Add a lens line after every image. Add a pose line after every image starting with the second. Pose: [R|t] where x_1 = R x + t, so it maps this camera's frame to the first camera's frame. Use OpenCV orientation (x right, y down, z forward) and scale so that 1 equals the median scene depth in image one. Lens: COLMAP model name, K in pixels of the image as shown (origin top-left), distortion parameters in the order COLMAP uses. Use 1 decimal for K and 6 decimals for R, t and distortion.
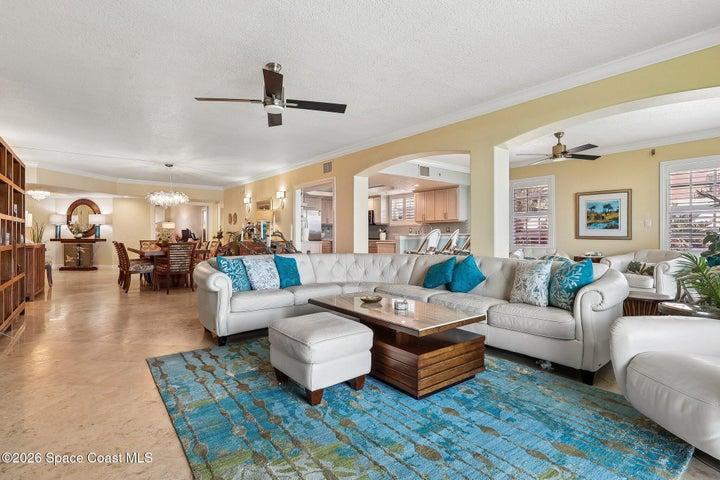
lens RADIAL K [[369.1, 0, 359.1], [0, 369.1, 230.7], [0, 0, 1]] dist [0.003528, 0.000076]
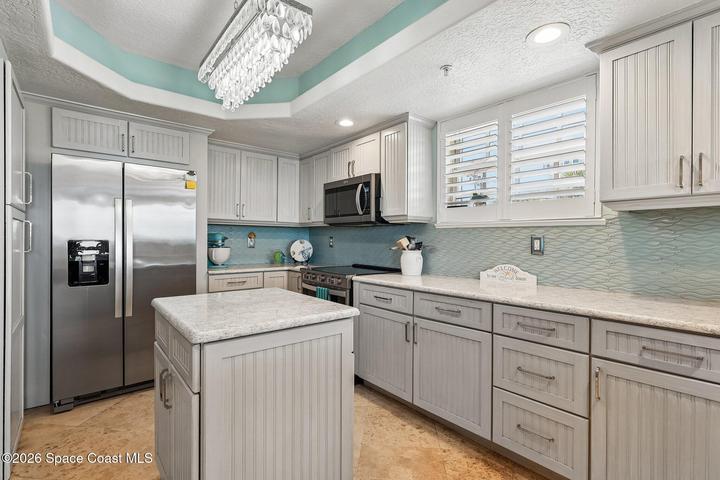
lens RADIAL K [[343.1, 0, 361.6], [0, 343.1, 240.2], [0, 0, 1]] dist [-0.002622, -0.000181]
pose [[0.999840, 0.003394, 0.017553, 0.020137], [-0.003639, 0.999896, 0.013924, -0.006564], [-0.017504, -0.013985, 0.999749, 0.743491]]
